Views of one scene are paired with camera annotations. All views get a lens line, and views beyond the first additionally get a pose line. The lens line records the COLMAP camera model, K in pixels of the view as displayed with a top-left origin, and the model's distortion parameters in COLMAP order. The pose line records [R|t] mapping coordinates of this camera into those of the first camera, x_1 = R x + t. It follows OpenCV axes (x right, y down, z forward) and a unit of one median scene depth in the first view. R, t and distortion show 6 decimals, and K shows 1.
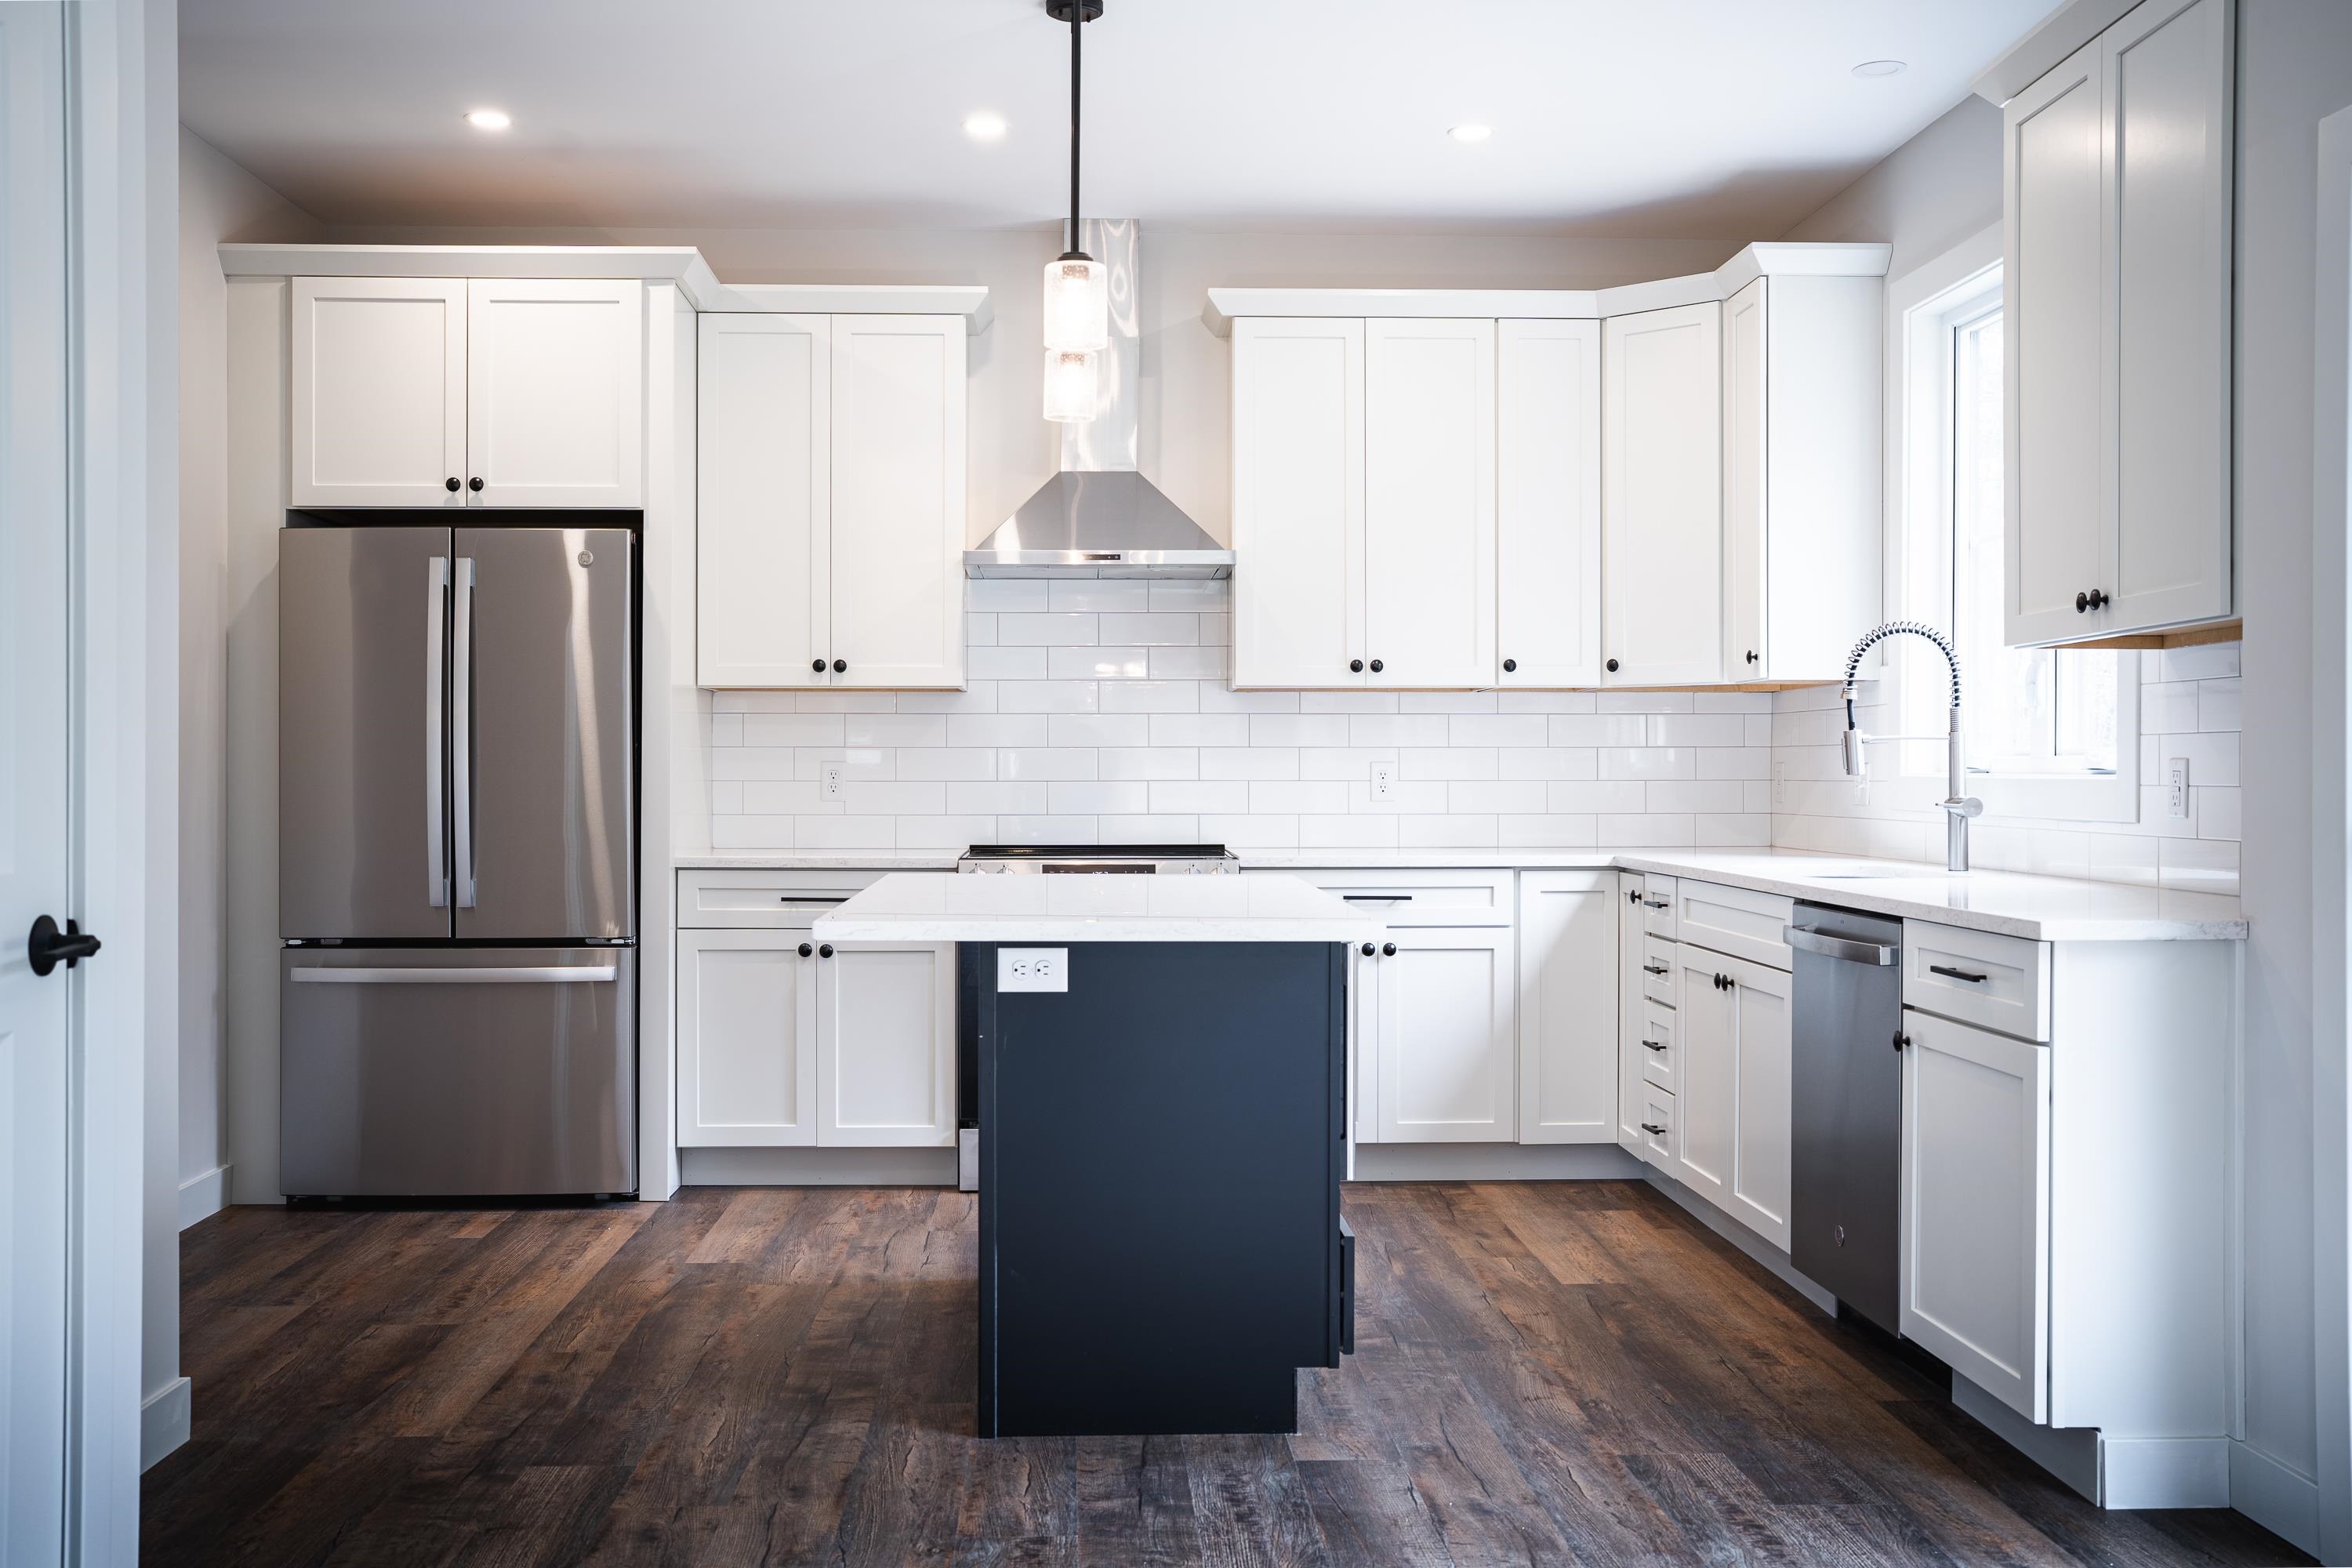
lens RADIAL K [[2305.5, 0, 1162.6], [0, 2305.5, 758.1], [0, 0, 1]] dist [0.025121, 0.000000]
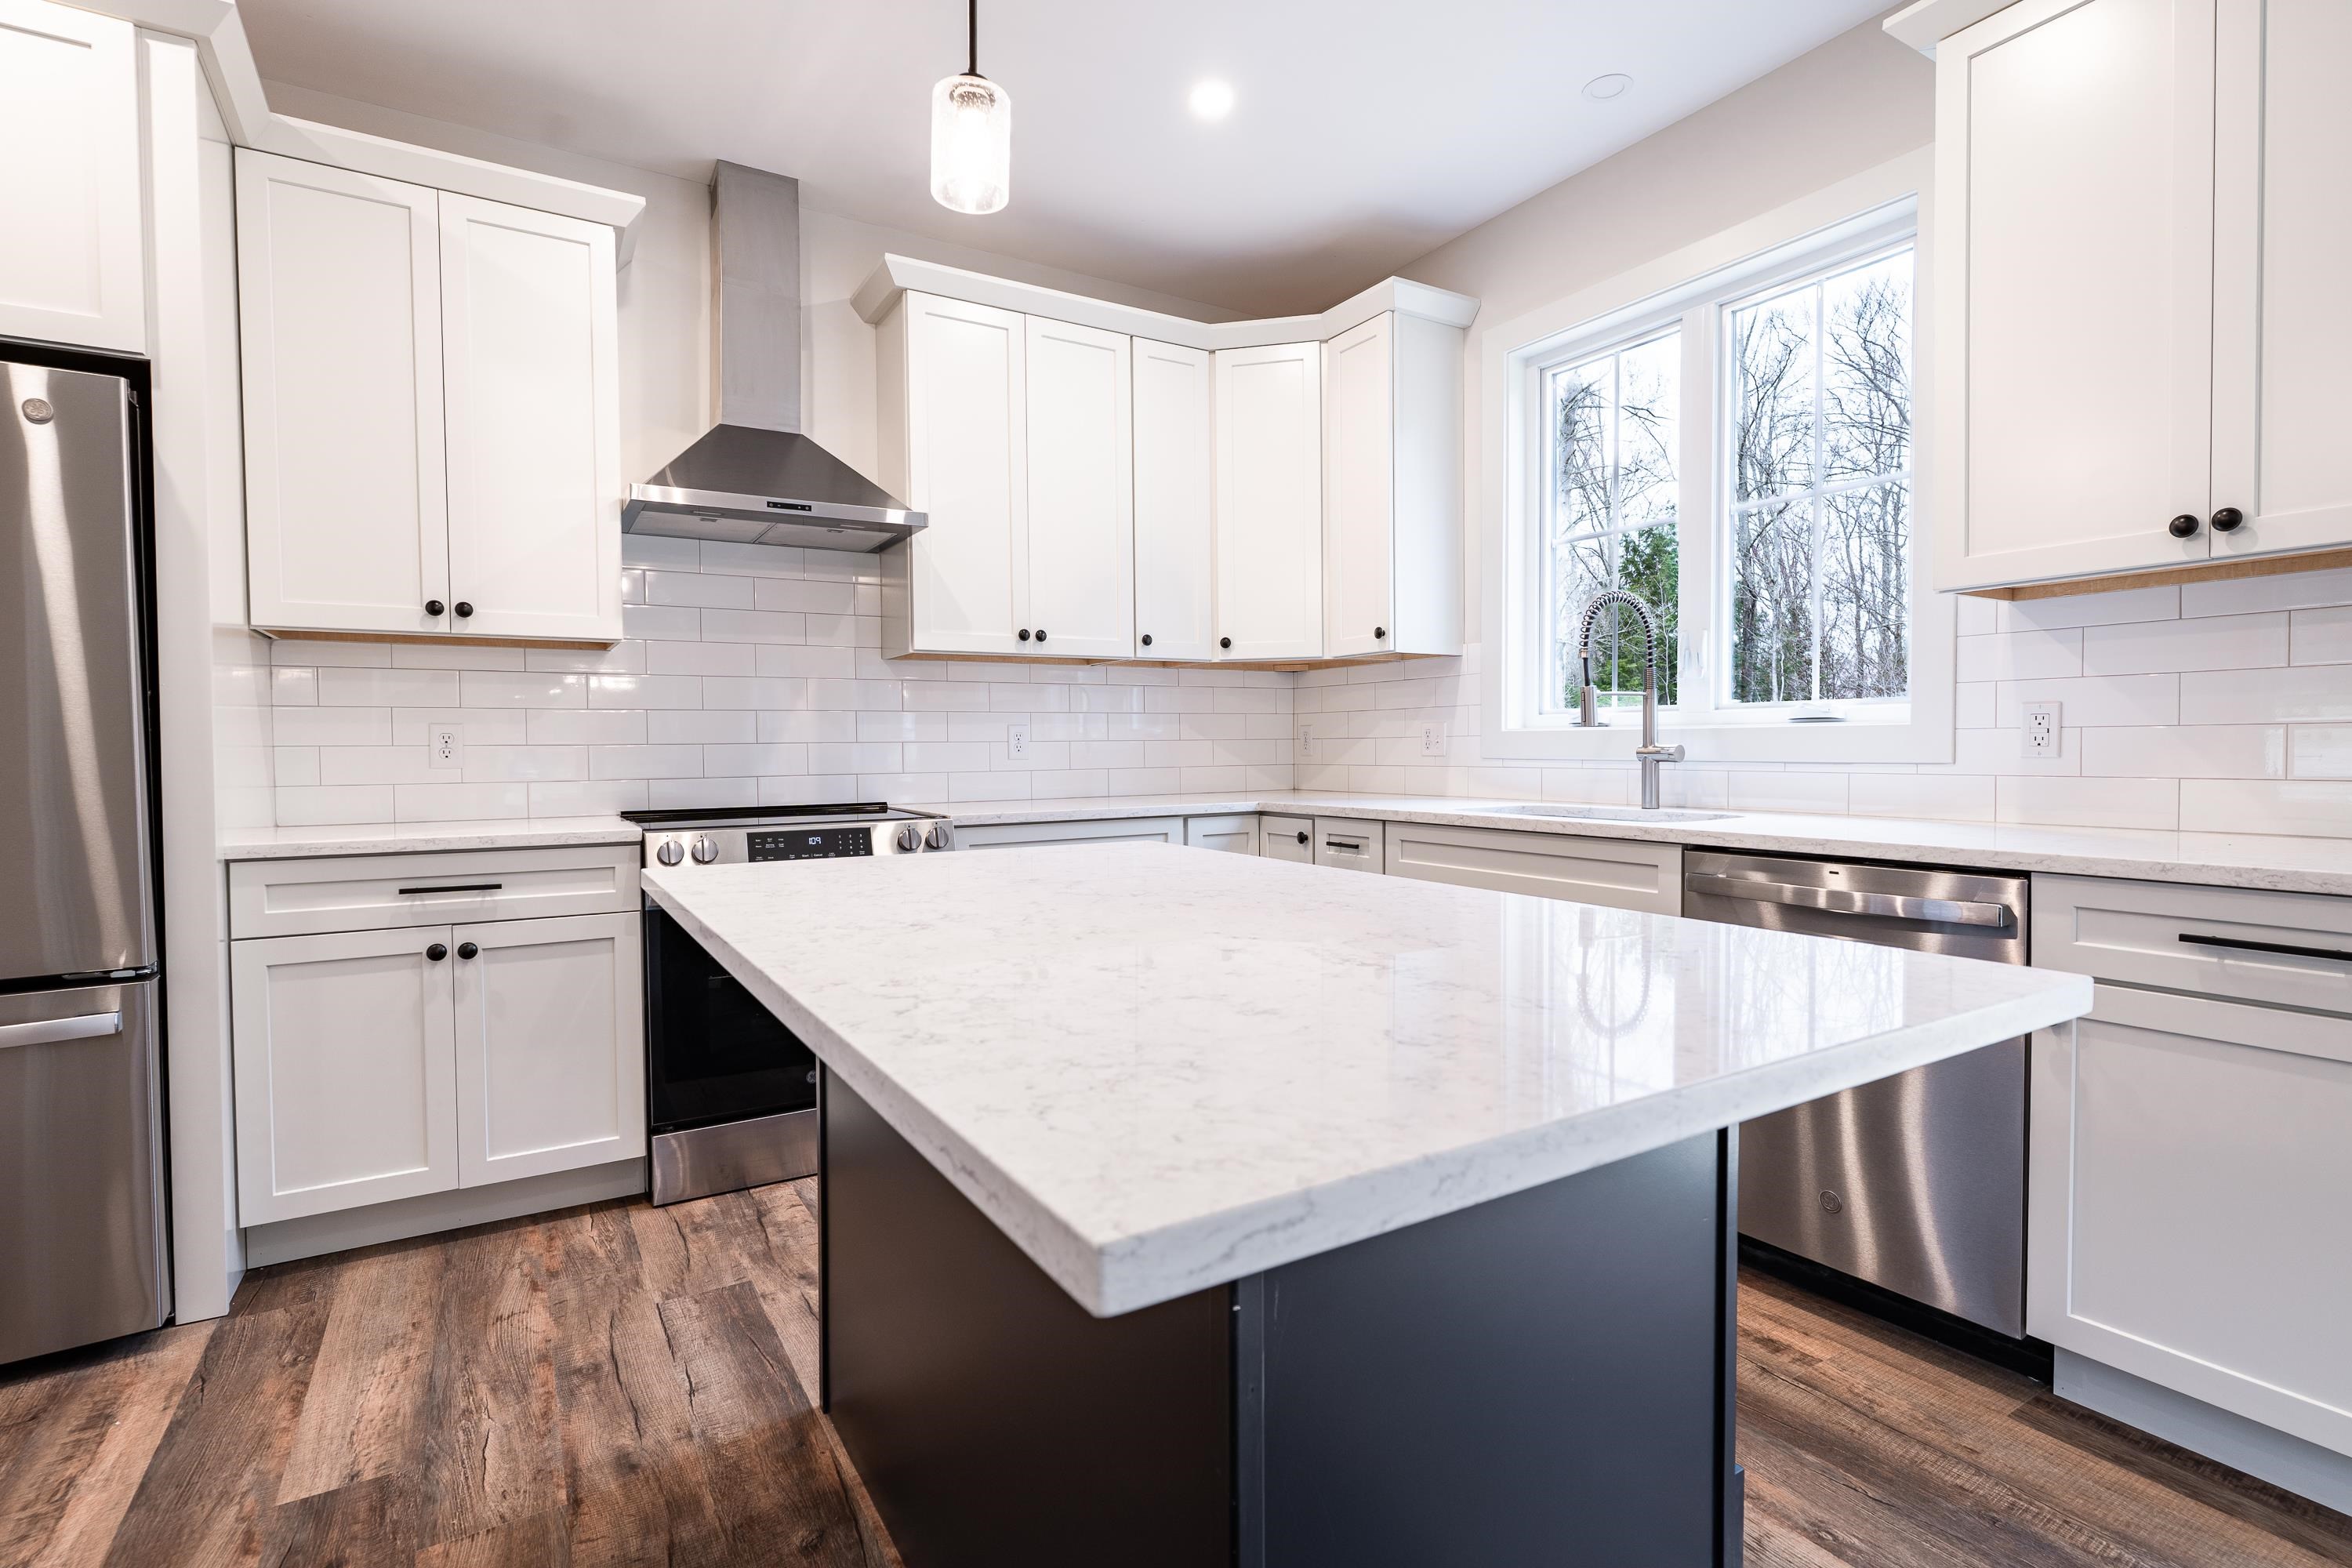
lens RADIAL K [[1114.1, 0, 1176.2], [0, 1114.1, 776.8], [0, 0, 1]] dist [0.005413, -0.001939]
pose [[0.872700, -0.021719, 0.487773, -0.123964], [0.006679, 0.999448, 0.032553, 0.011473], [-0.488210, -0.025151, 0.872363, 0.561585]]
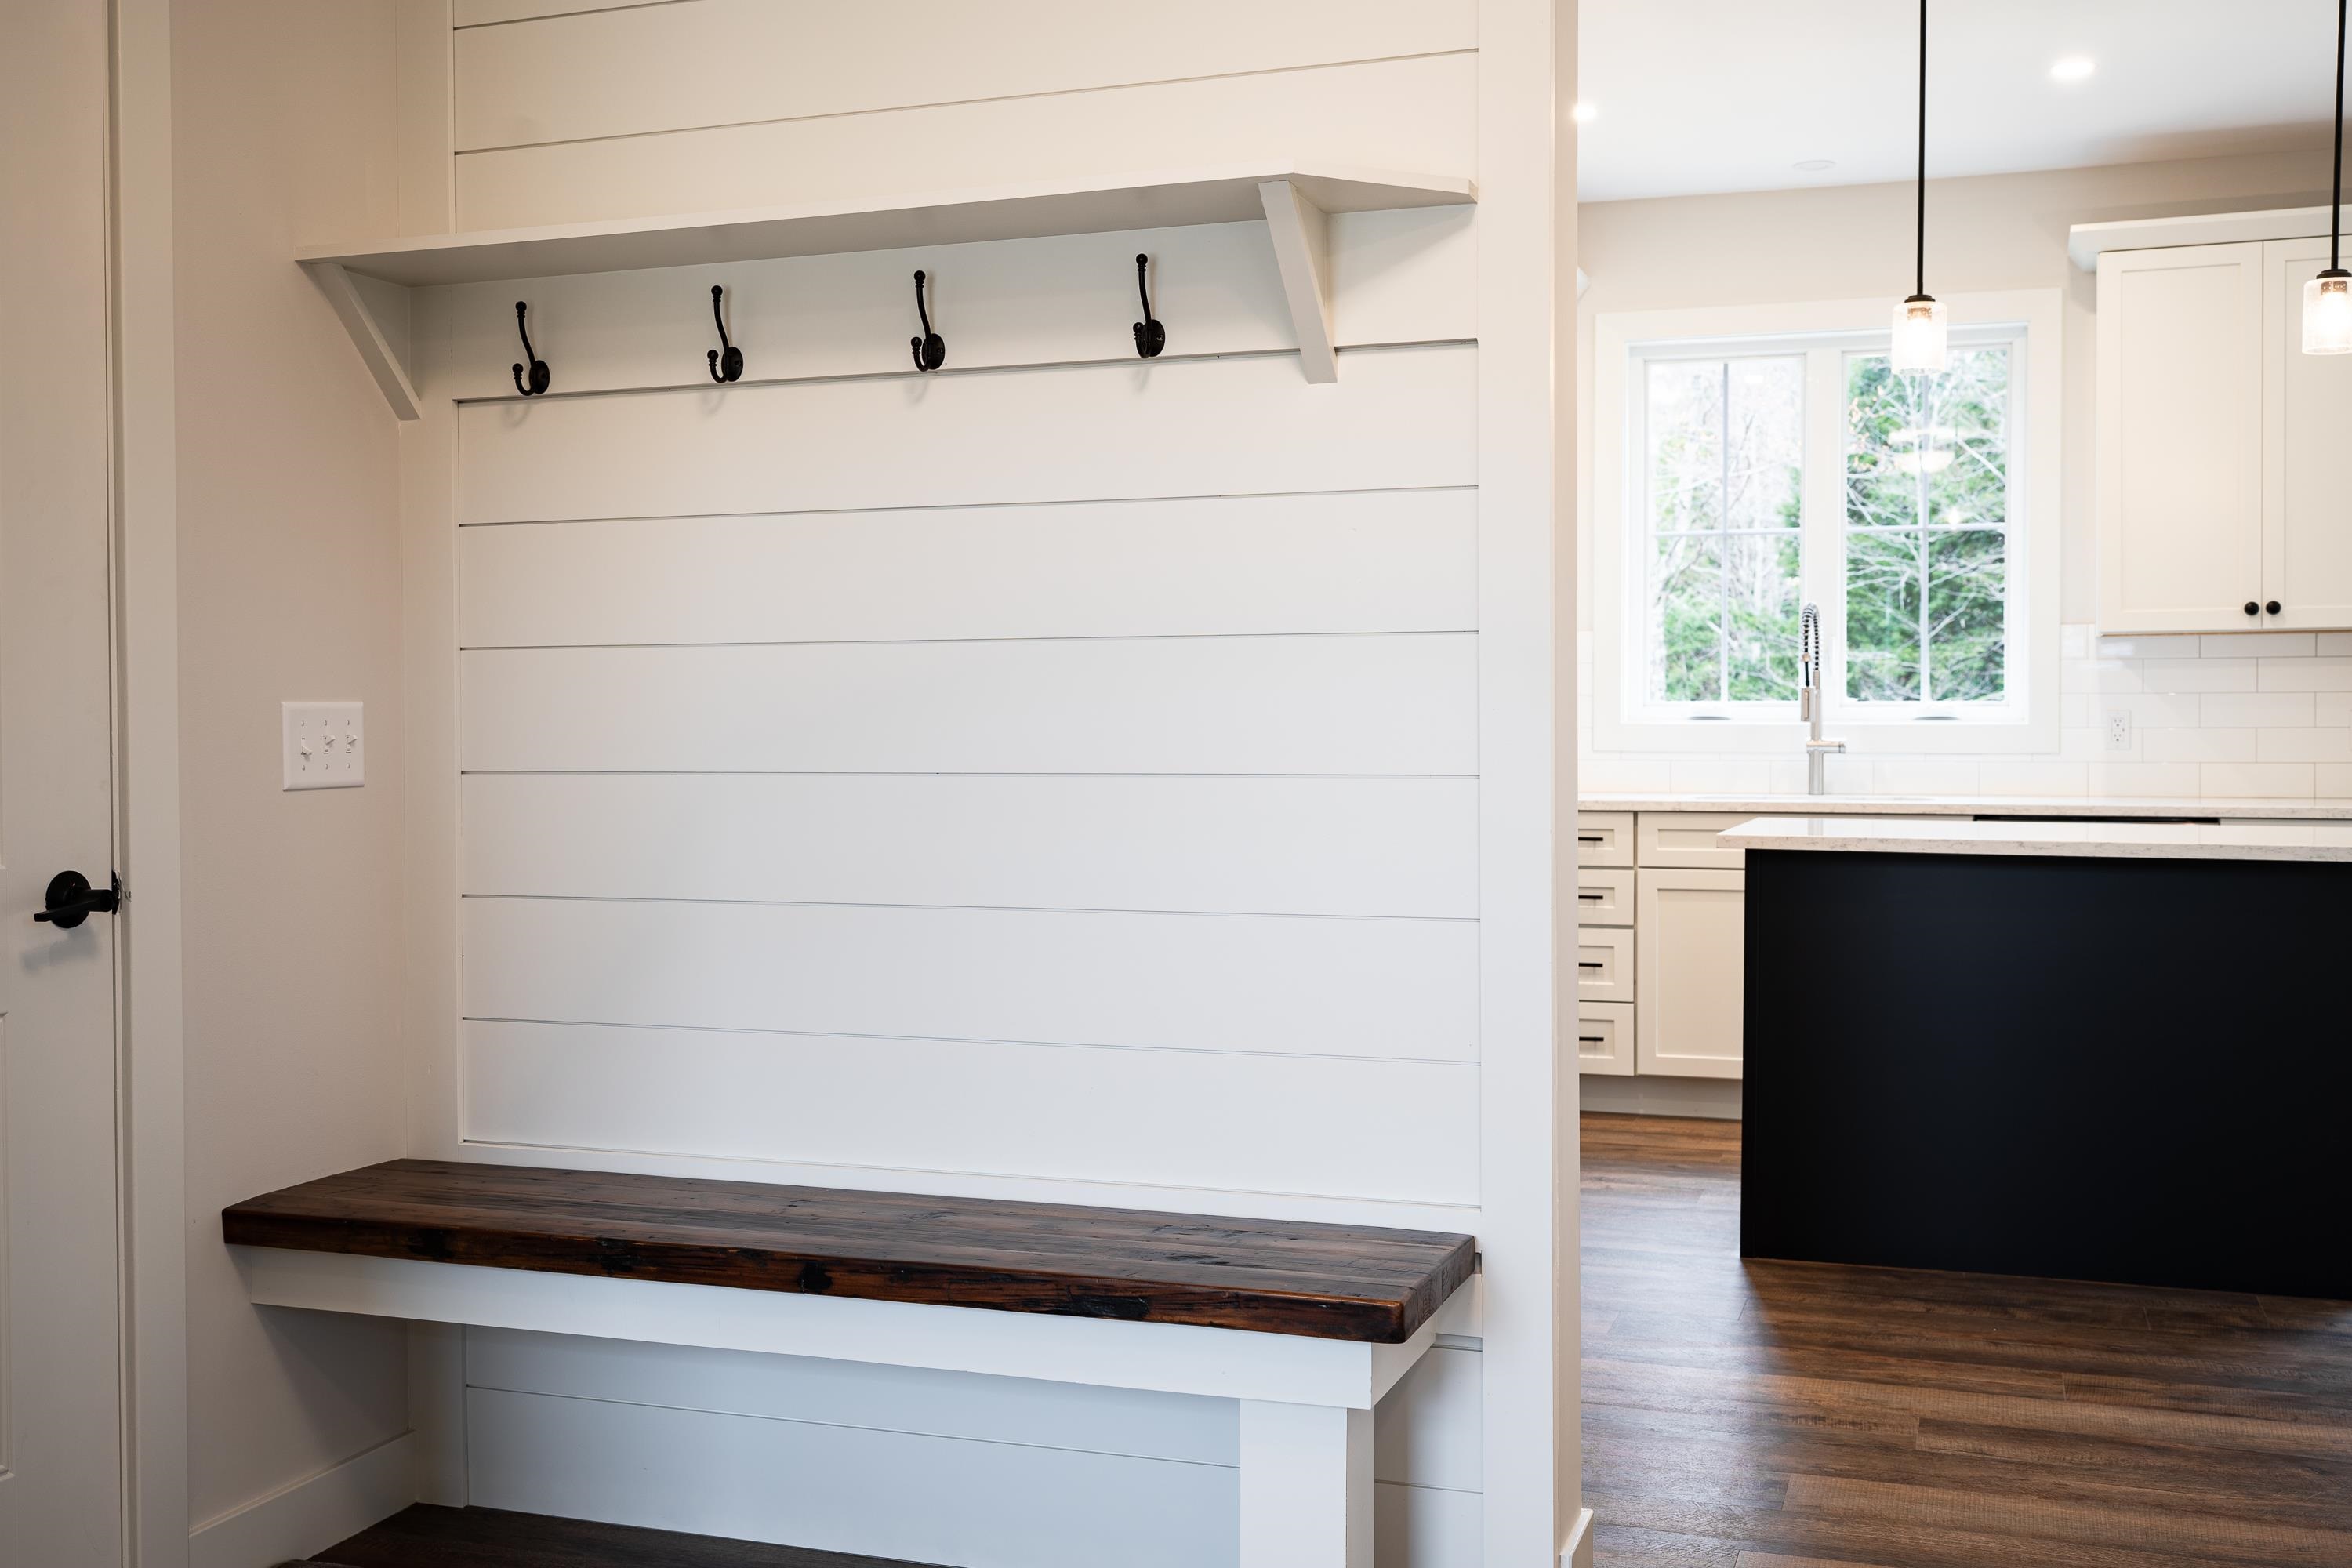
lens RADIAL K [[2305.5, 0, 1171.6], [0, 2305.5, 786.4], [0, 0, 1]] dist [0.025121, 0.000000]
pose [[0.373029, -0.028384, 0.927386, -0.908627], [-0.000654, 0.999524, 0.030855, 0.002902], [-0.927820, -0.012116, 0.372832, 0.760970]]
